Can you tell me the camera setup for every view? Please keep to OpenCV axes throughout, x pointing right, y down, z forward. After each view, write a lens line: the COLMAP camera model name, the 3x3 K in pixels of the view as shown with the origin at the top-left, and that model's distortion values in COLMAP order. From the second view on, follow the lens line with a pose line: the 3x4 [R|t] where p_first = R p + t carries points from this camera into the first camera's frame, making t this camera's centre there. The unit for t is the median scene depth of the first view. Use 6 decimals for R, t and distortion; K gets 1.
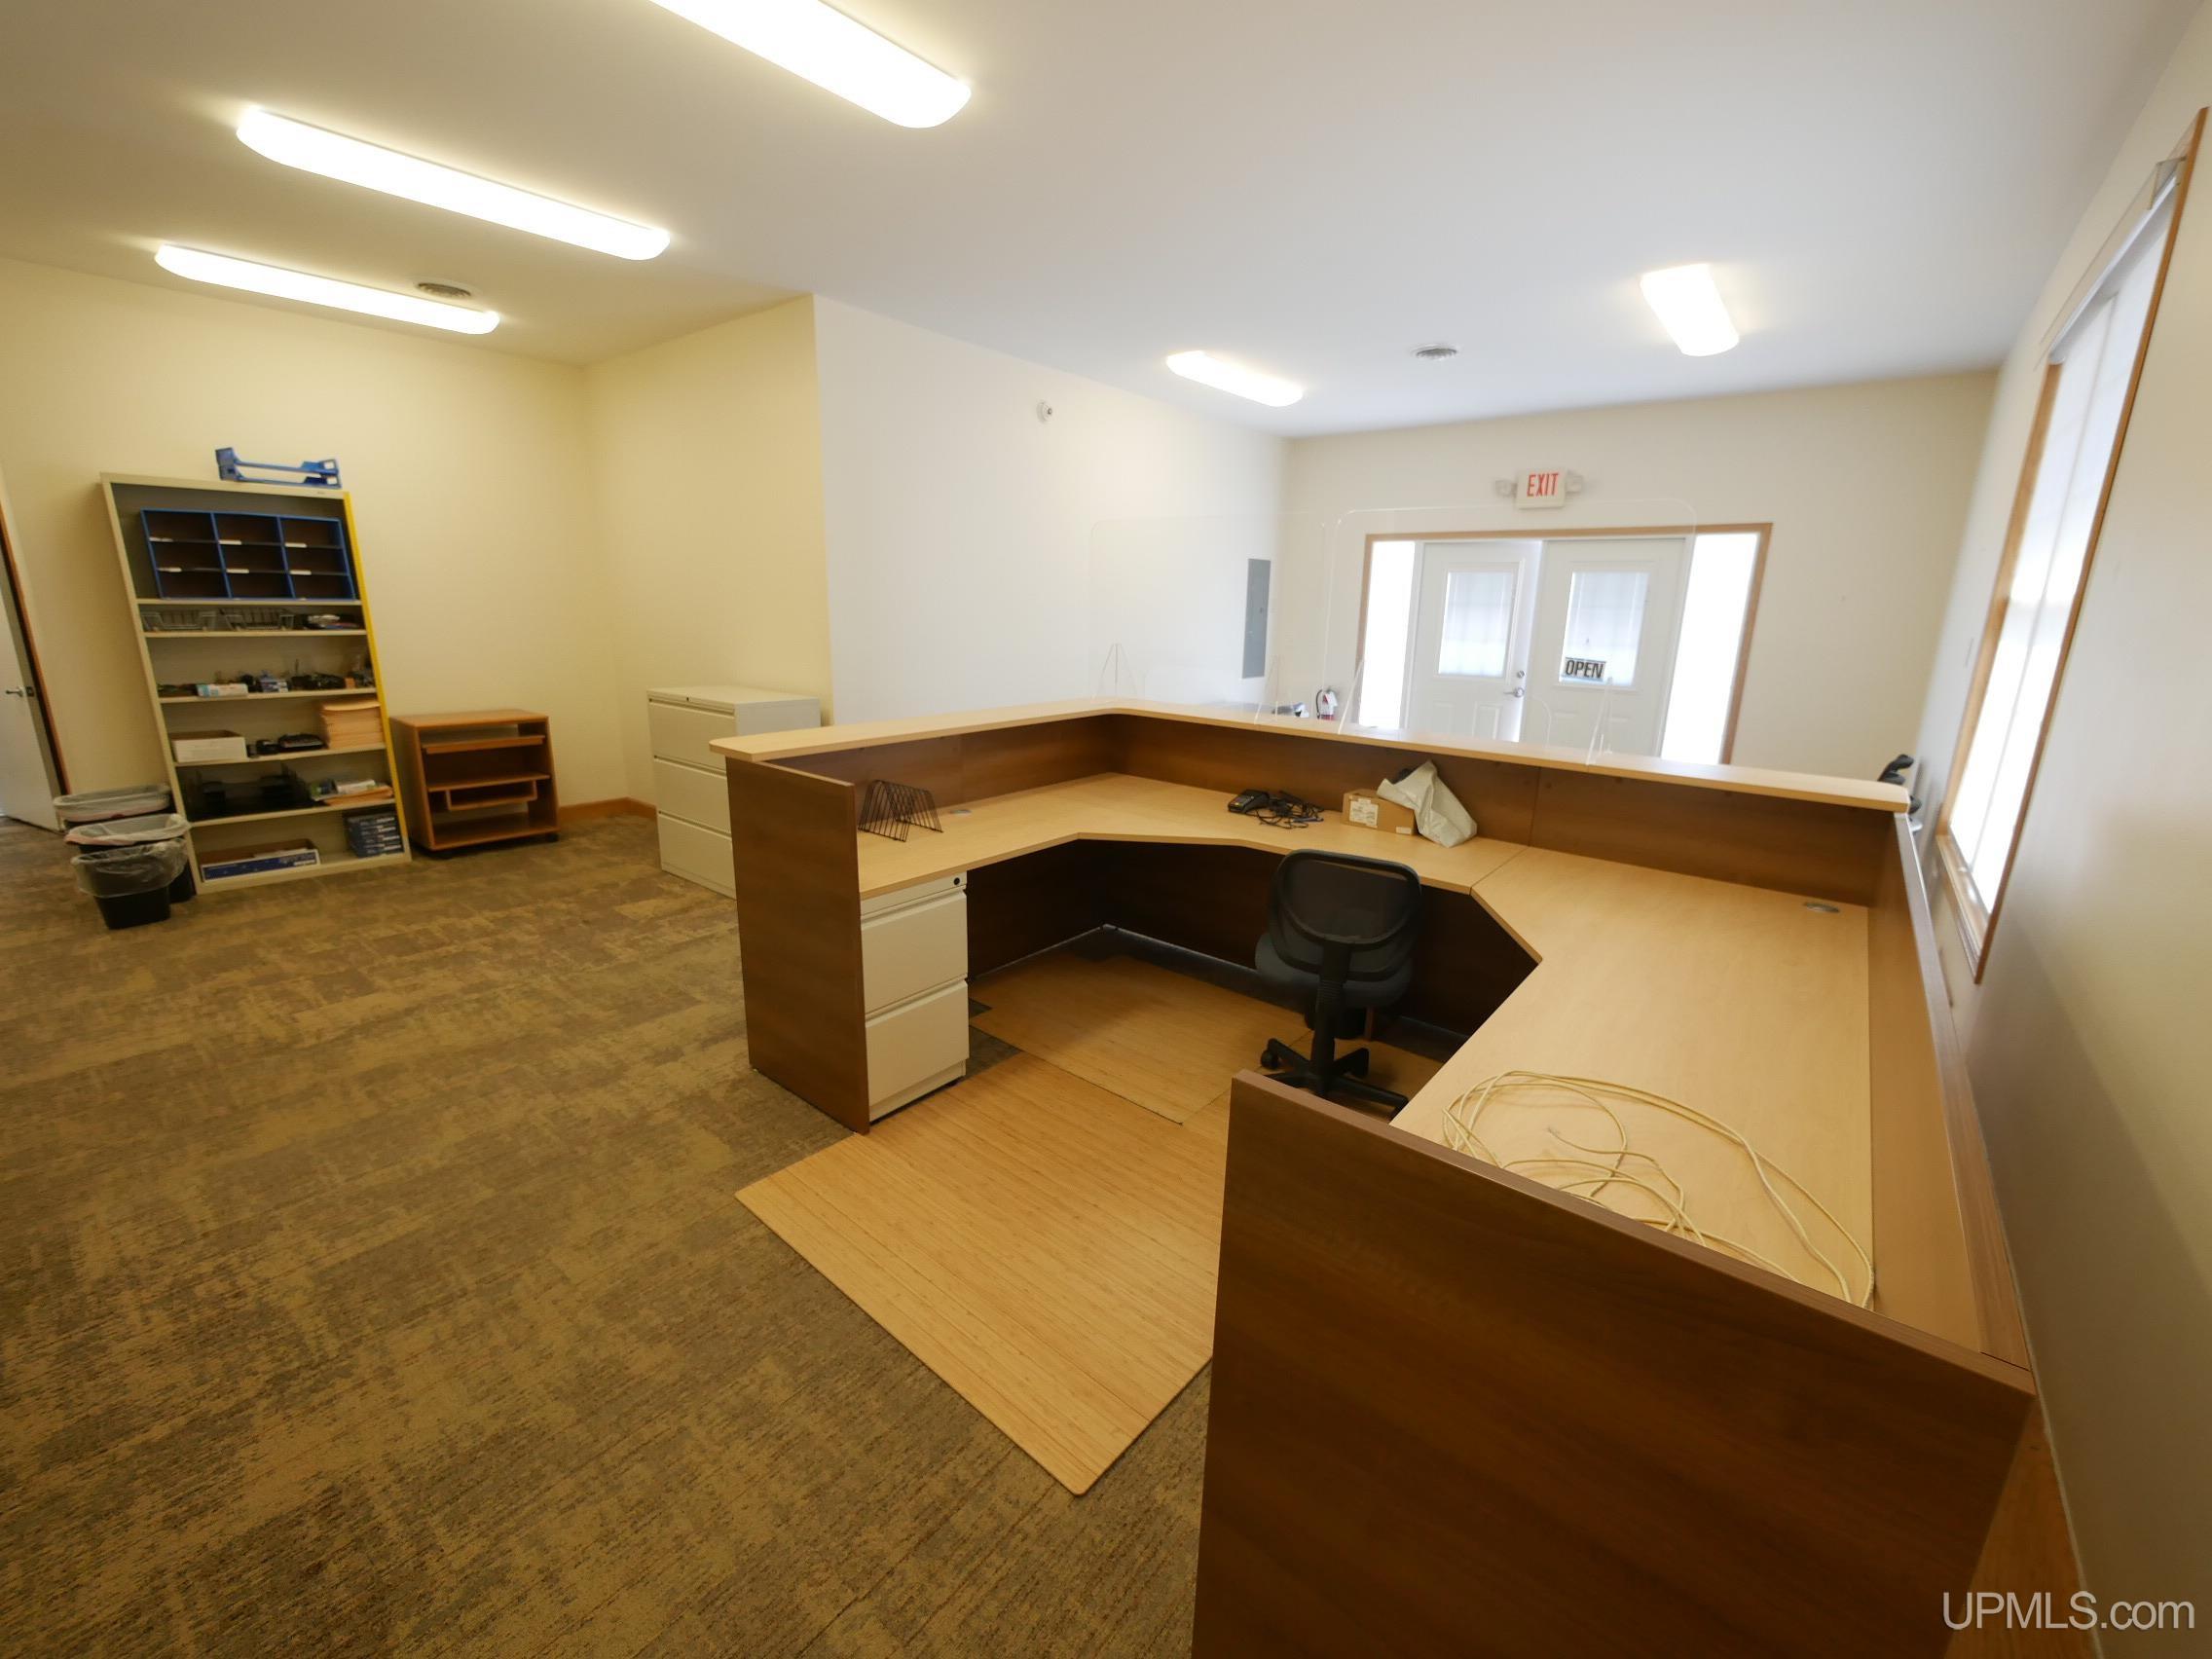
lens RADIAL K [[911.7, 0, 1106.3], [0, 911.7, 822.2], [0, 0, 1]] dist [-0.007909, 0.000571]
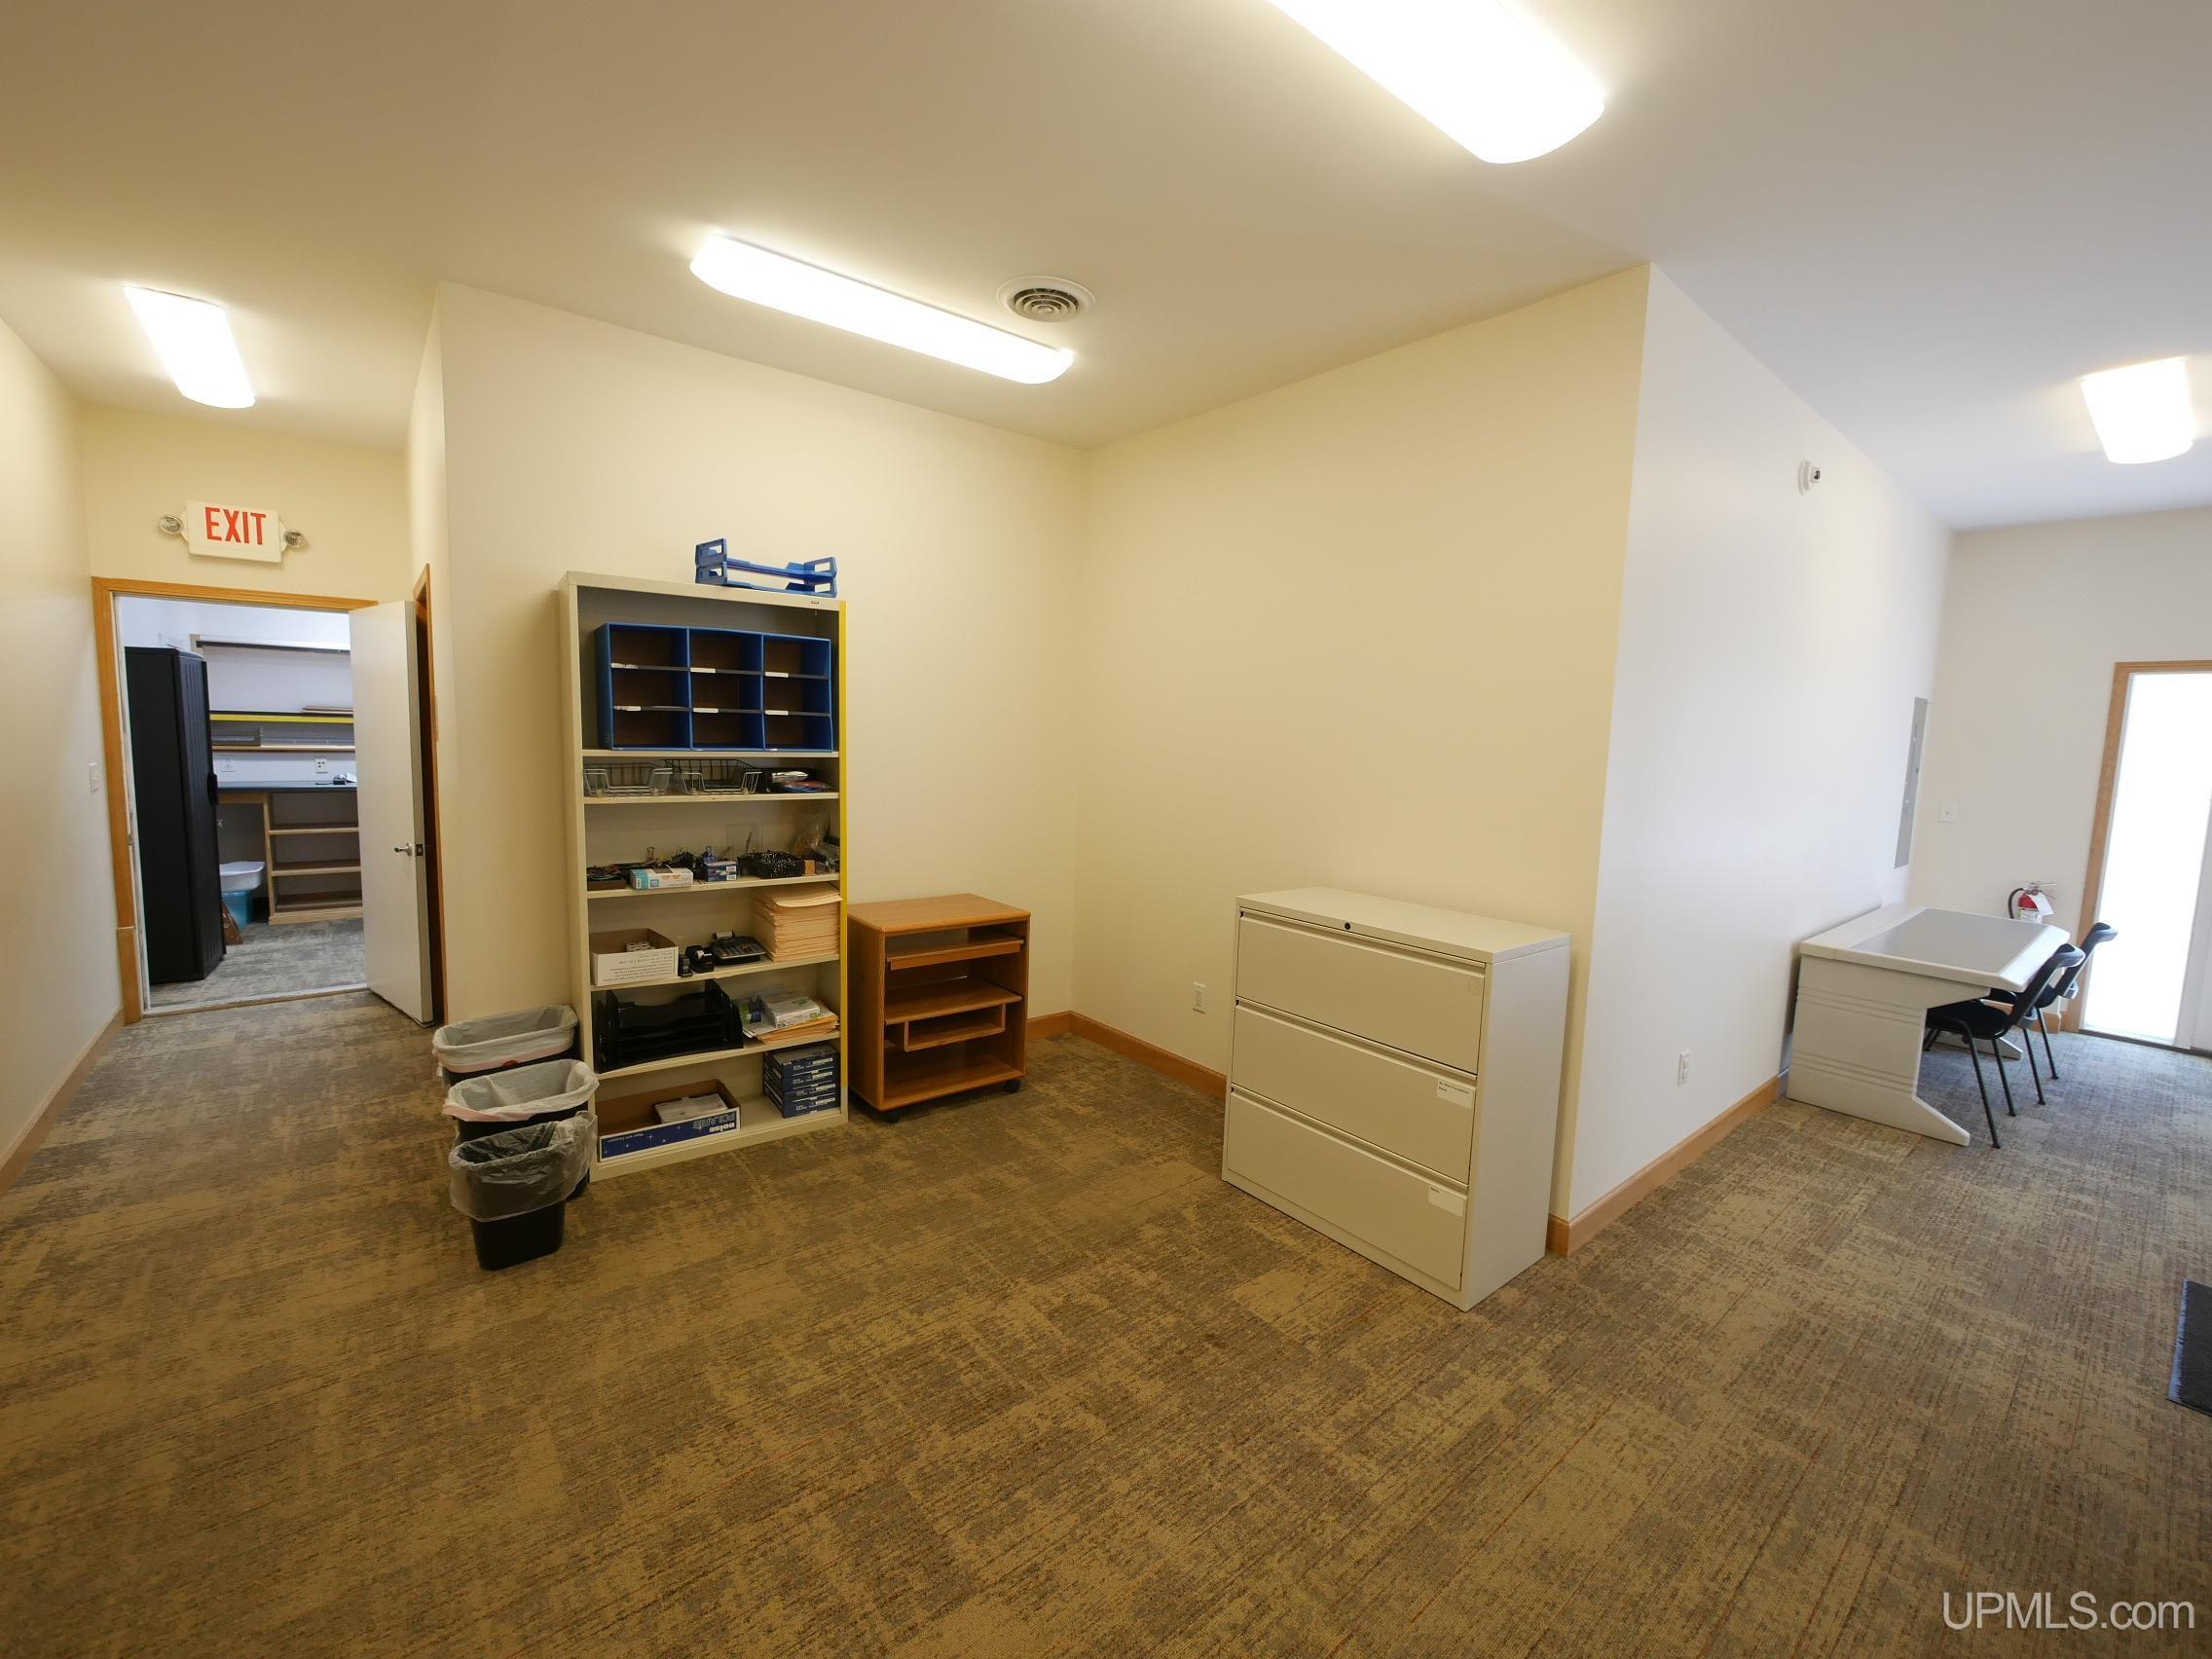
lens RADIAL K [[911.7, 0, 1106.6], [0, 911.7, 824.3], [0, 0, 1]] dist [-0.007909, 0.000571]
pose [[0.978932, 0.032158, -0.201641, -0.504504], [-0.059392, 0.989667, -0.130507, -0.115966], [0.195360, 0.139733, 0.970726, 0.387087]]
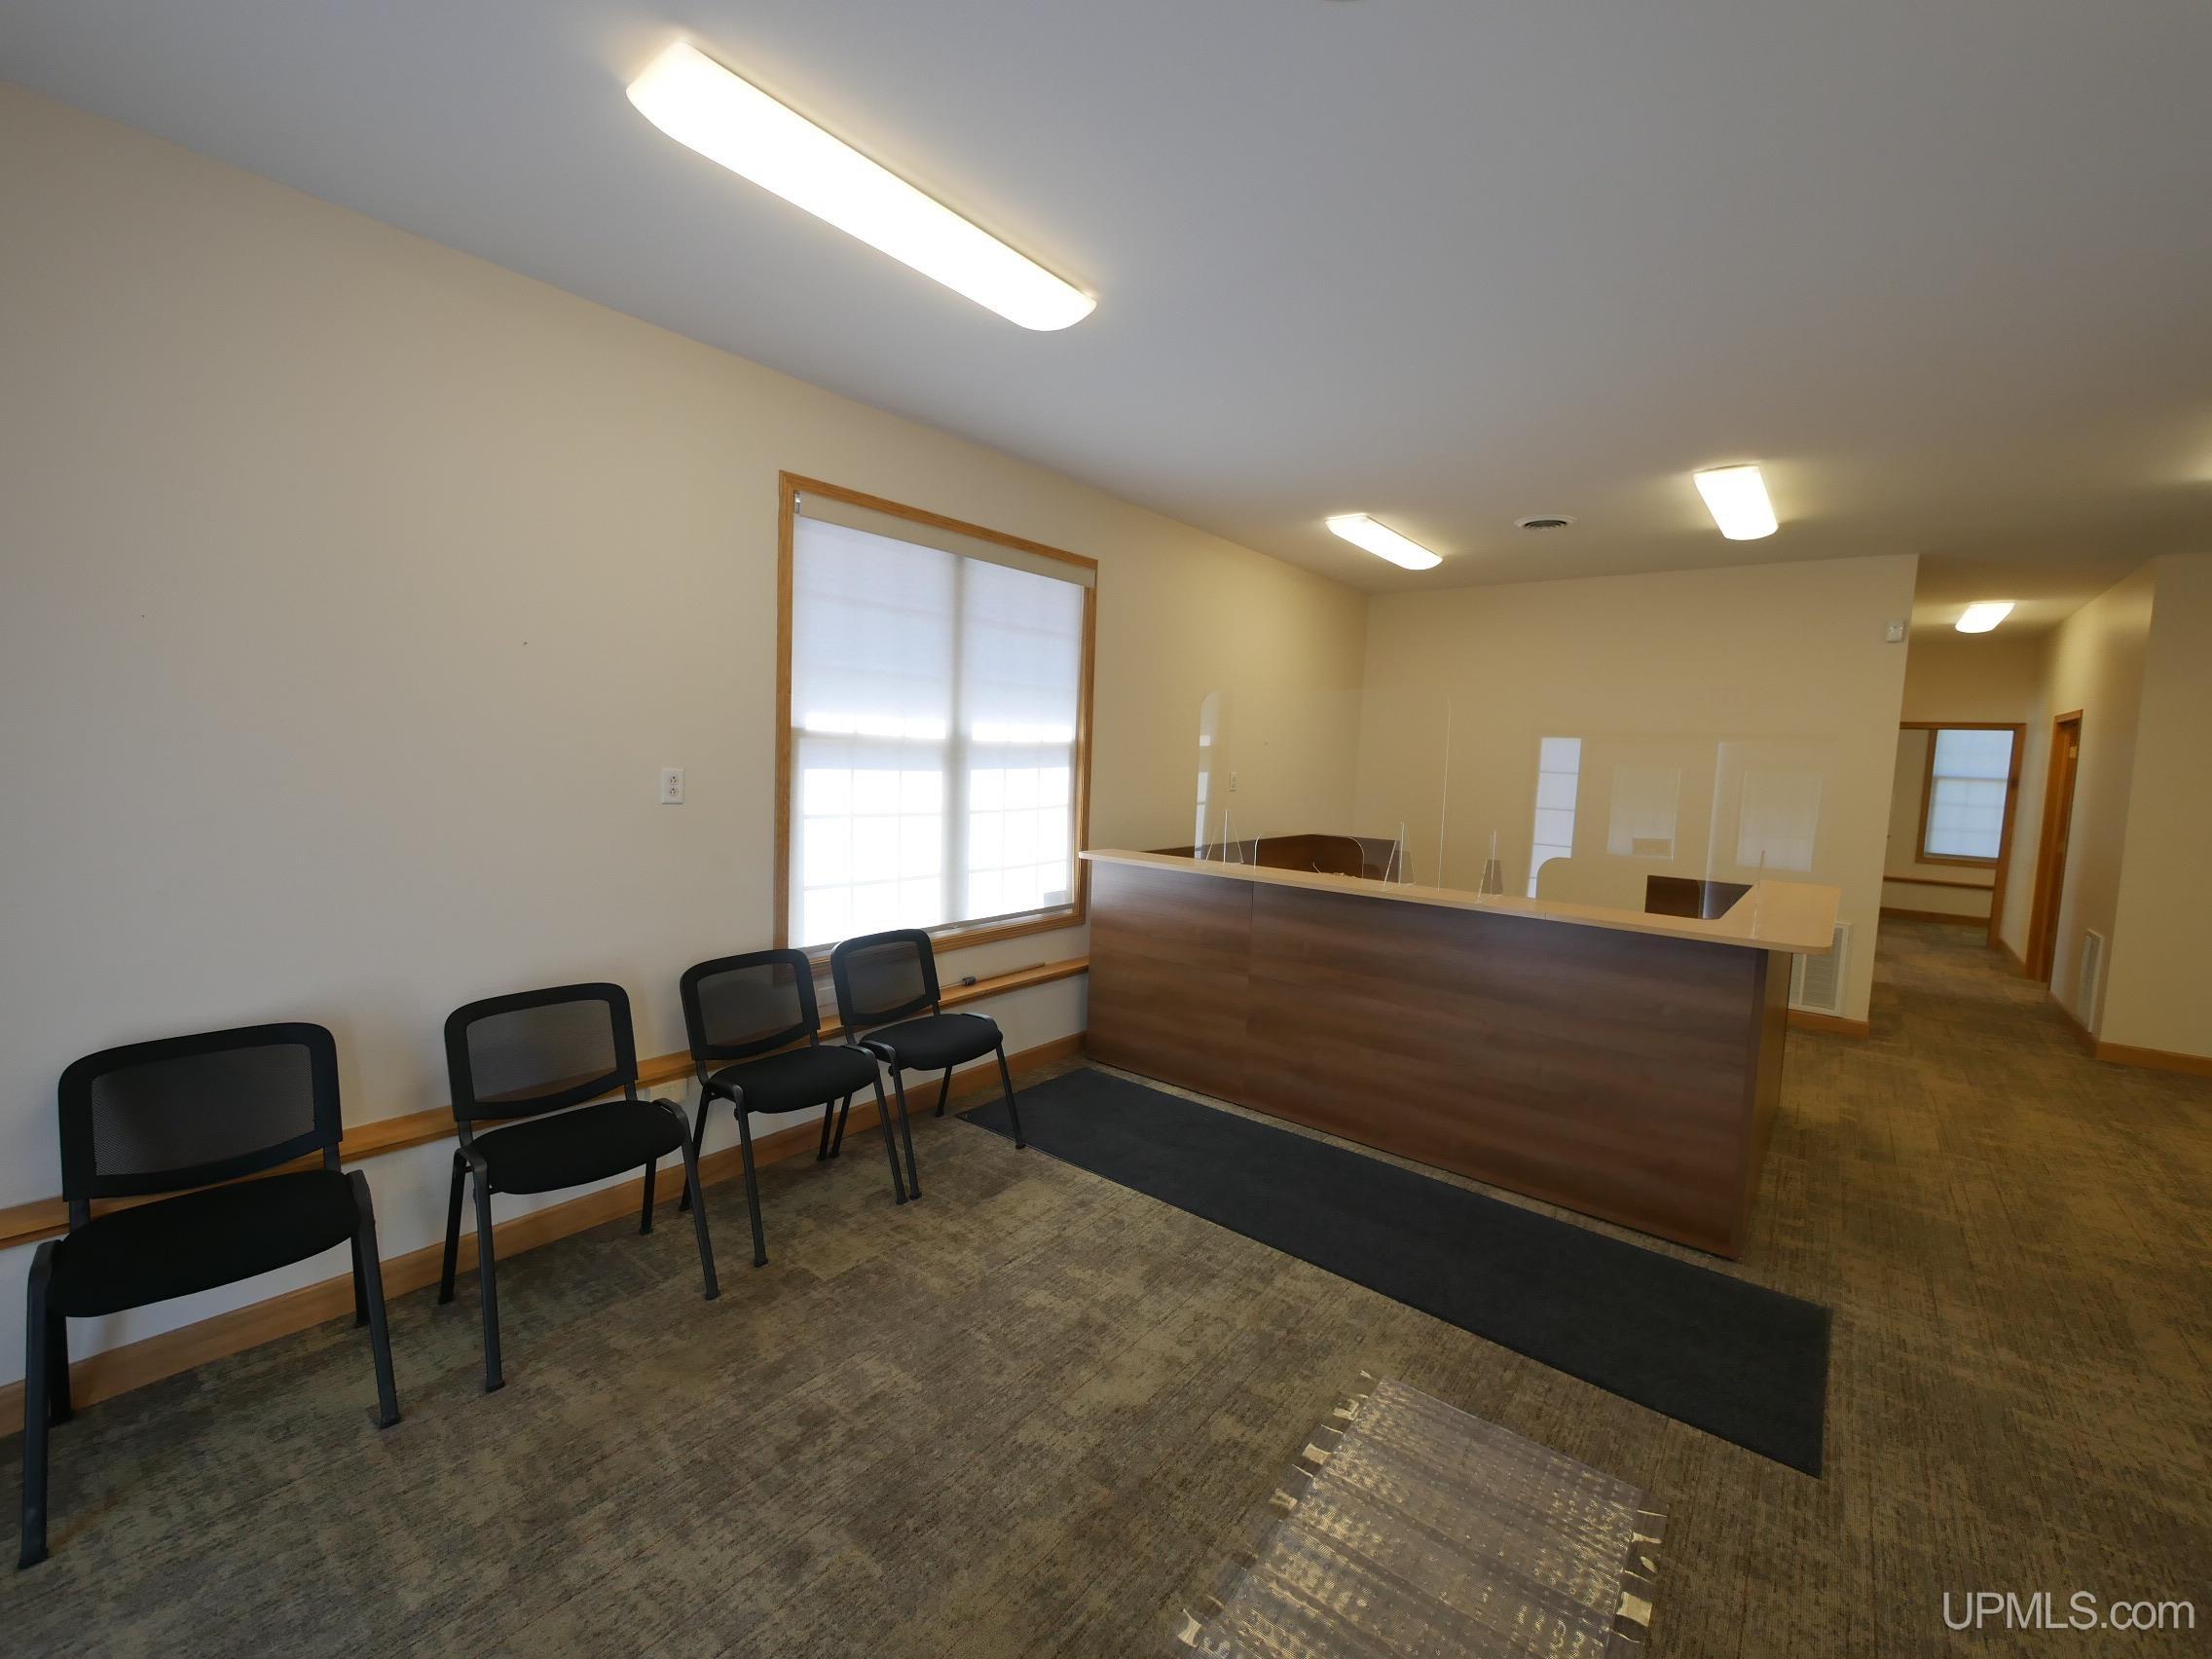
lens RADIAL K [[911.7, 0, 1107.2], [0, 911.7, 825.5], [0, 0, 1]] dist [-0.007909, 0.000571]
pose [[-0.998335, -0.057440, -0.005268, 0.470055], [-0.056151, 0.946901, 0.316585, -0.365375], [-0.013196, 0.316353, -0.948550, 1.491557]]
